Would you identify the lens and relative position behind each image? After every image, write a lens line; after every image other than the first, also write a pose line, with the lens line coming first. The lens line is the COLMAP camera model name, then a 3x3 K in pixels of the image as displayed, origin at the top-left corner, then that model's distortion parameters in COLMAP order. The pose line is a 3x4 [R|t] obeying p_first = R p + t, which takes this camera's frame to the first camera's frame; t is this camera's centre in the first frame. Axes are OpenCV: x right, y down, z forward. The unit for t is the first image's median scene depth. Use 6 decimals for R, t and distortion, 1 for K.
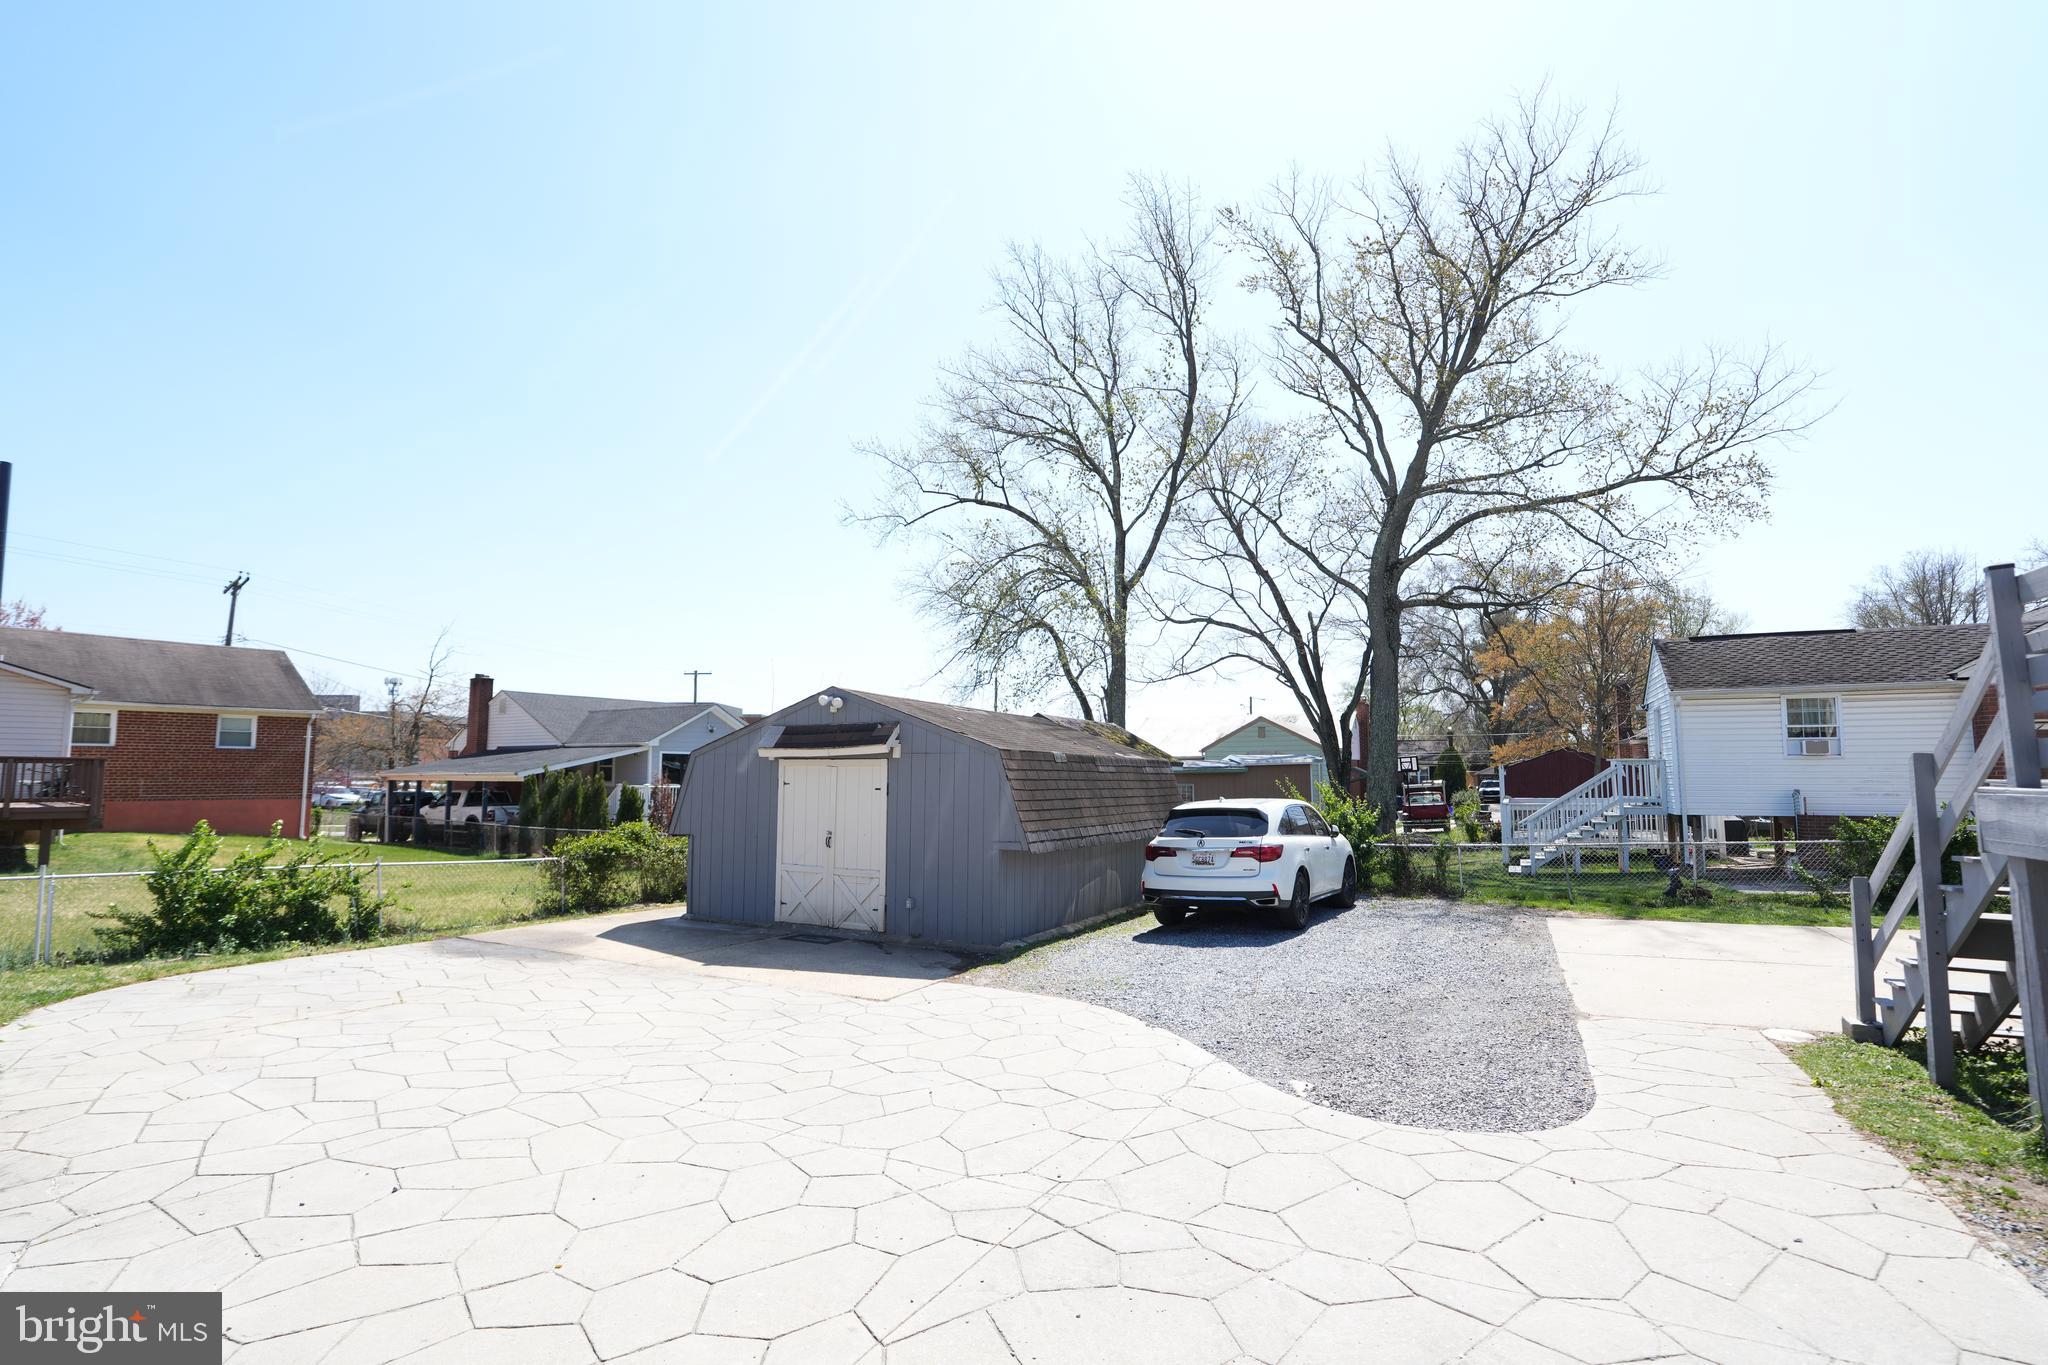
lens RADIAL K [[961.8, 0, 1036.0], [0, 961.8, 685.2], [0, 0, 1]] dist [-0.060553, 0.024039]
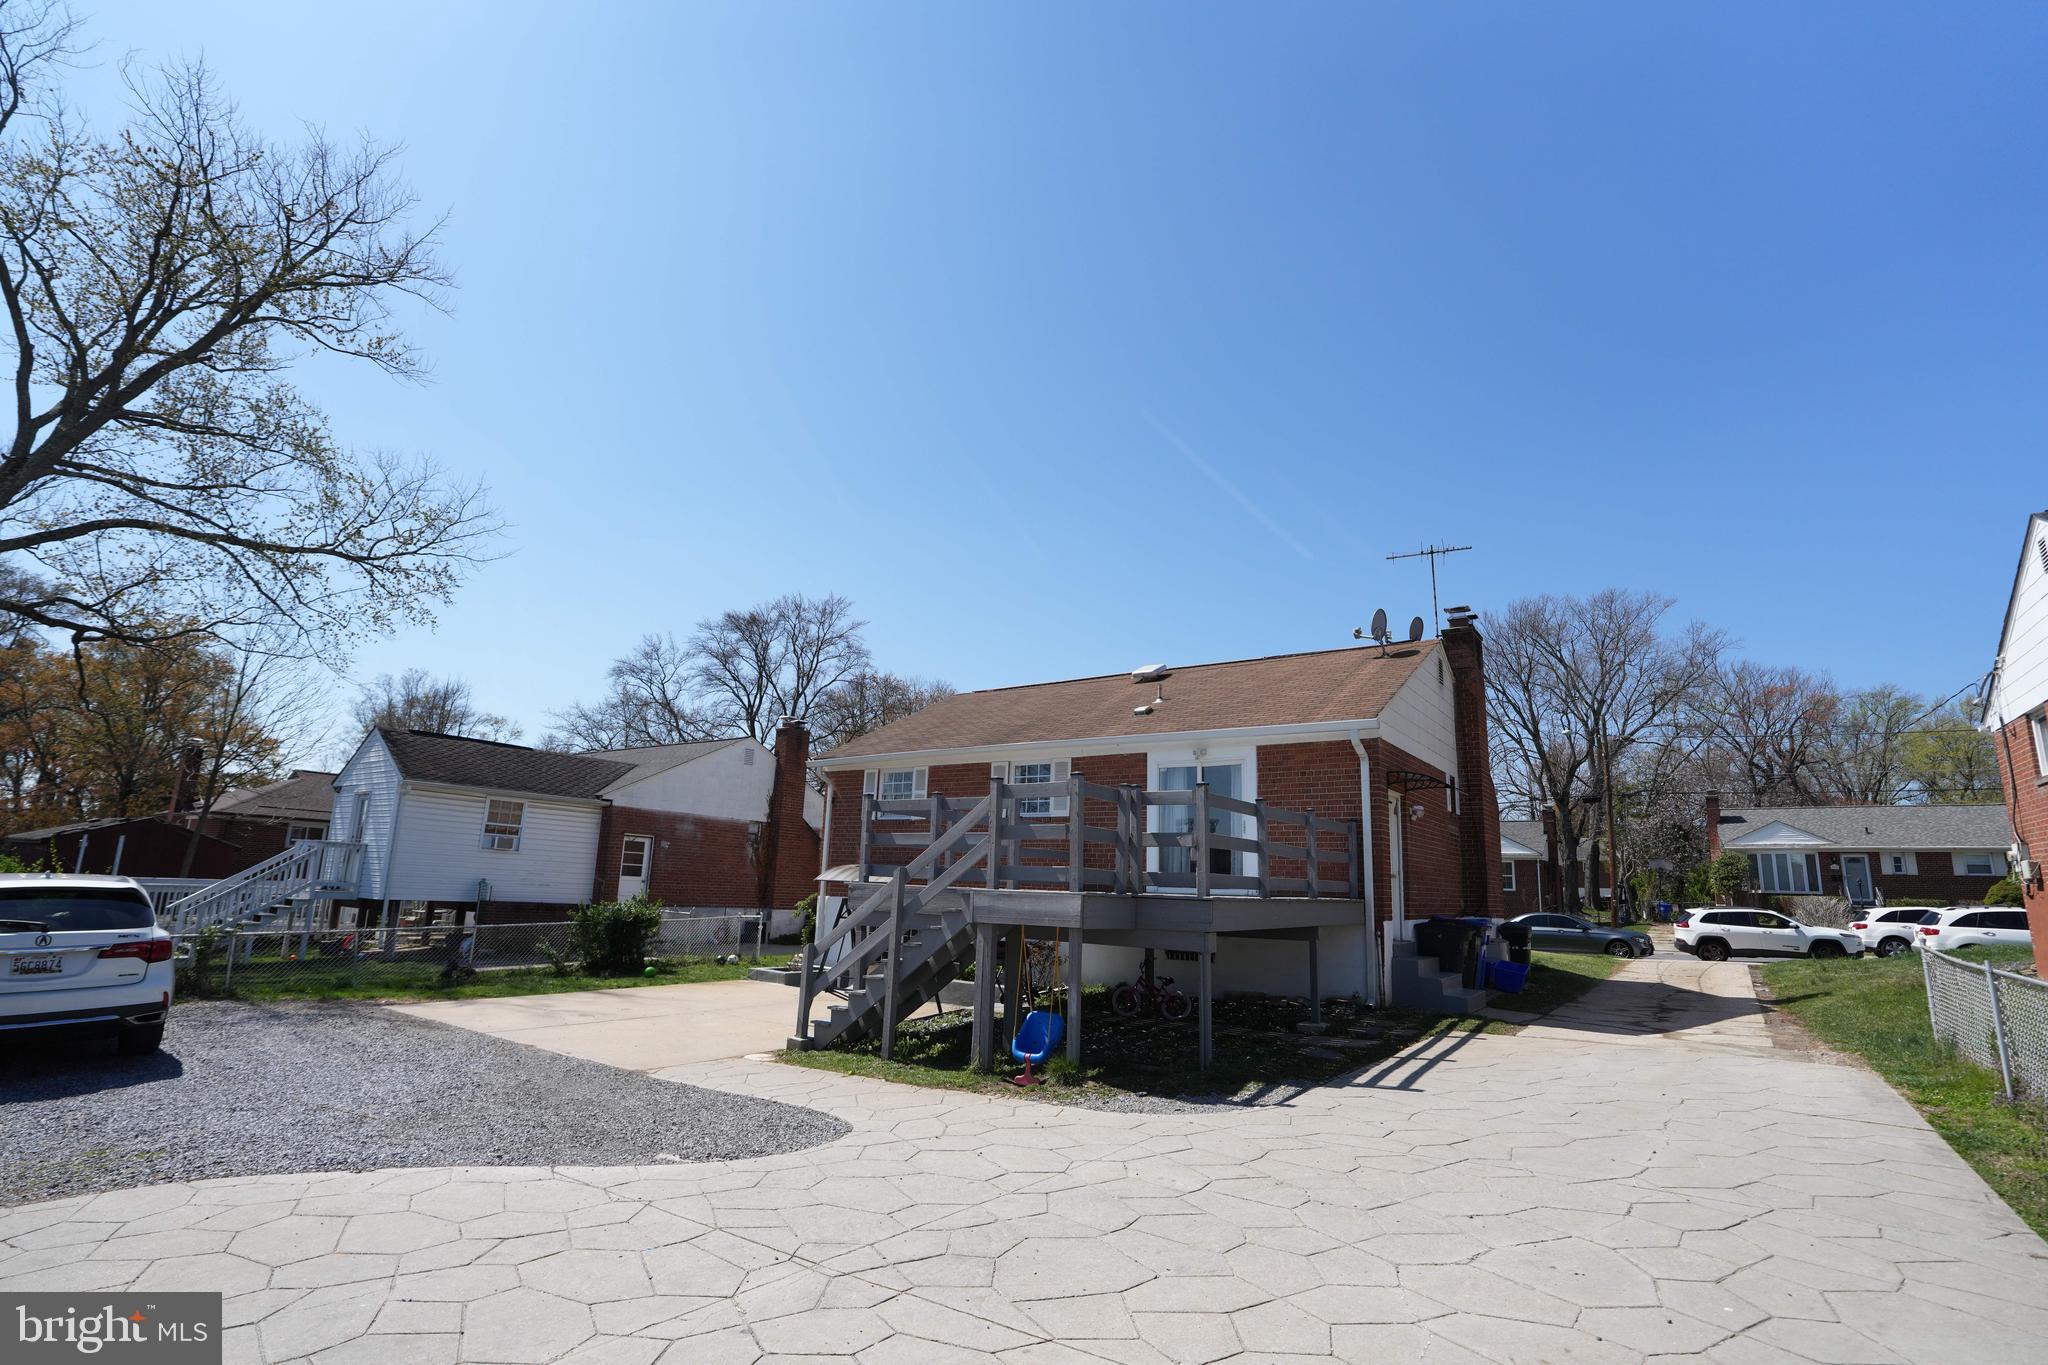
lens RADIAL K [[961.8, 0, 1036.0], [0, 961.8, 685.2], [0, 0, 1]] dist [-0.060553, 0.024039]
pose [[0.137711, 0.213958, 0.967087, -0.273792], [-0.129621, 0.971886, -0.196562, 0.019771], [-0.981954, -0.098286, 0.161573, 0.159894]]
